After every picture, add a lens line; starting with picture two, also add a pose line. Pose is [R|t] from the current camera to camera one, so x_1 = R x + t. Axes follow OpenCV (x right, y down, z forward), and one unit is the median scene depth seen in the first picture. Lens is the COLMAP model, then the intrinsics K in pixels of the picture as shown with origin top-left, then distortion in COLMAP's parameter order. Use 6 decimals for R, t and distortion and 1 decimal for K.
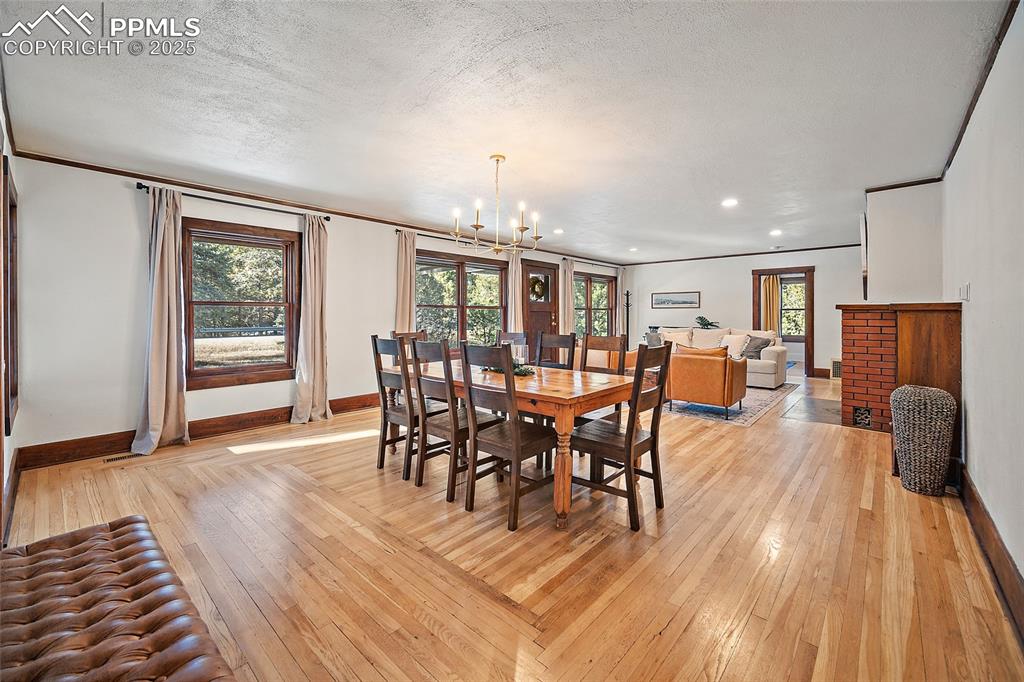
lens RADIAL K [[411.2, 0, 519.4], [0, 411.2, 315.1], [0, 0, 1]] dist [-0.000239, 0.000559]
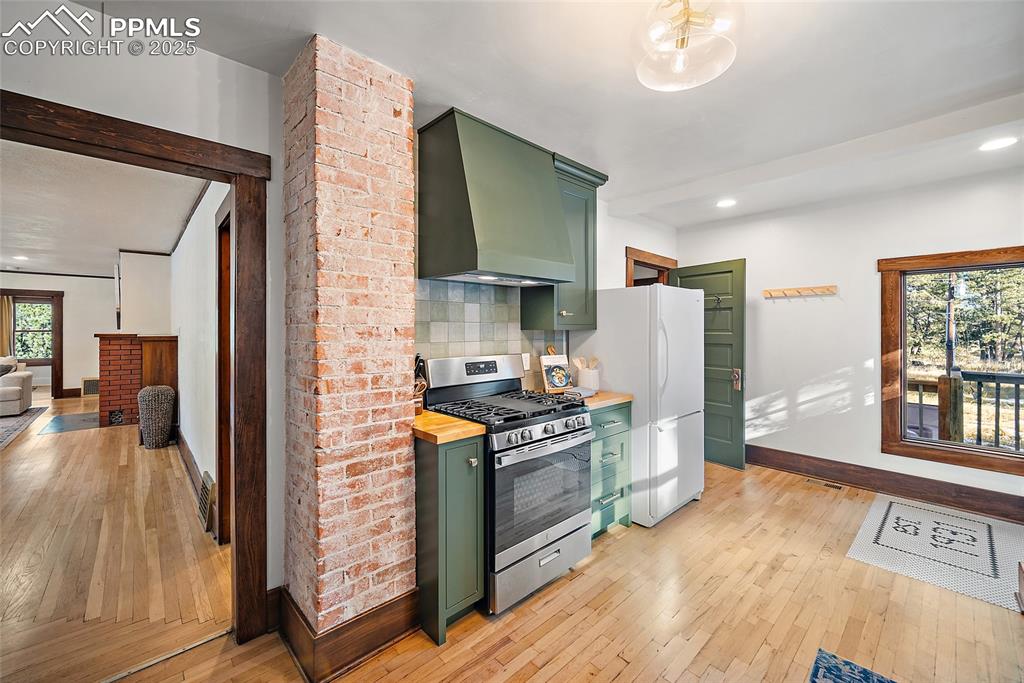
lens RADIAL K [[411.2, 0, 512.7], [0, 411.2, 333.9], [0, 0, 1]] dist [-0.000239, 0.000559]
pose [[0.094718, -0.004478, 0.995494, -0.386398], [-0.003237, 0.999983, 0.004806, -0.036319], [-0.995499, -0.003677, 0.094702, -0.421735]]
